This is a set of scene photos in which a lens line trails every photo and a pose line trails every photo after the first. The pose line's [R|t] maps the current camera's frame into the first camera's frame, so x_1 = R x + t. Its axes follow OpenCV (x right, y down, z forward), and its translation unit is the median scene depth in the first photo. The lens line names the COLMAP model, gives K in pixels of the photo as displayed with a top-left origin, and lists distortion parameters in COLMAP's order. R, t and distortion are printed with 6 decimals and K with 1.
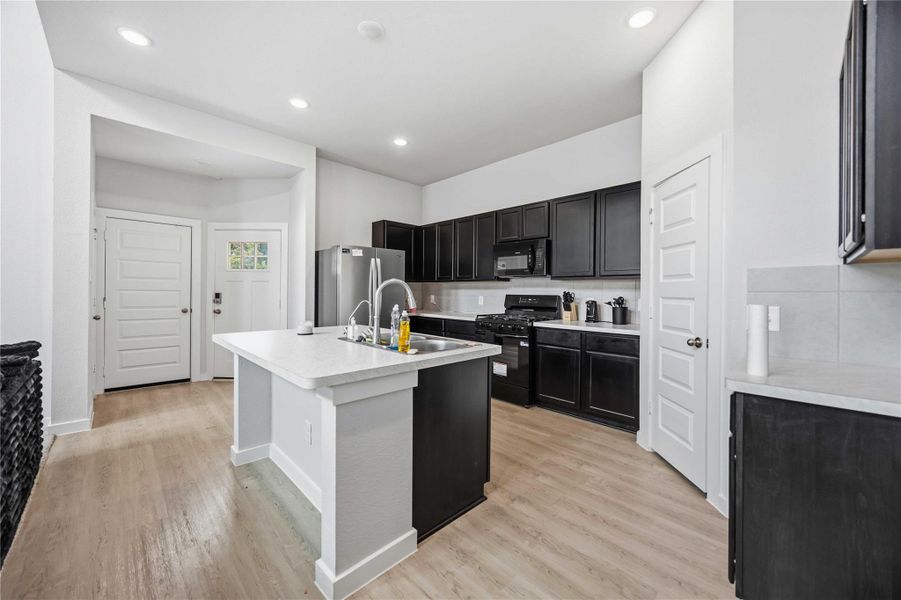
lens RADIAL K [[348.1, 0, 452.6], [0, 348.1, 294.0], [0, 0, 1]] dist [-0.001489, -0.000074]
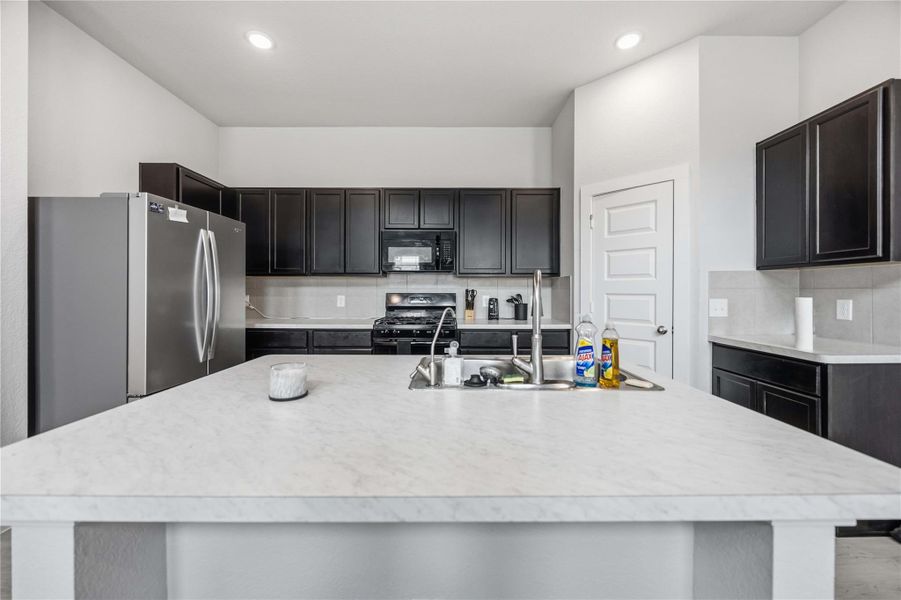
lens RADIAL K [[348.1, 0, 452.6], [0, 348.1, 294.0], [0, 0, 1]] dist [-0.001489, -0.000074]
pose [[0.698882, -0.013902, 0.715102, -0.387289], [0.008767, 0.999902, 0.010871, -0.004543], [-0.715183, -0.001328, 0.698936, 0.378707]]
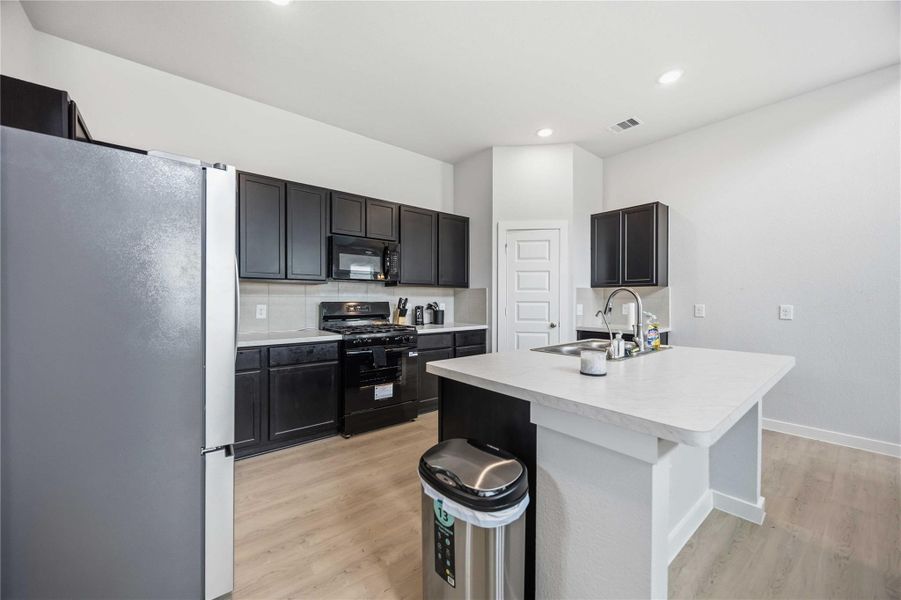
lens RADIAL K [[344.4, 0, 450.5], [0, 344.4, 300.0], [0, 0, 1]] dist [0.000428, 0.000099]
pose [[0.086782, -0.011655, 0.996159, -0.680740], [0.003950, 0.999928, 0.011355, -0.011555], [-0.996219, 0.002950, 0.086822, 0.786066]]
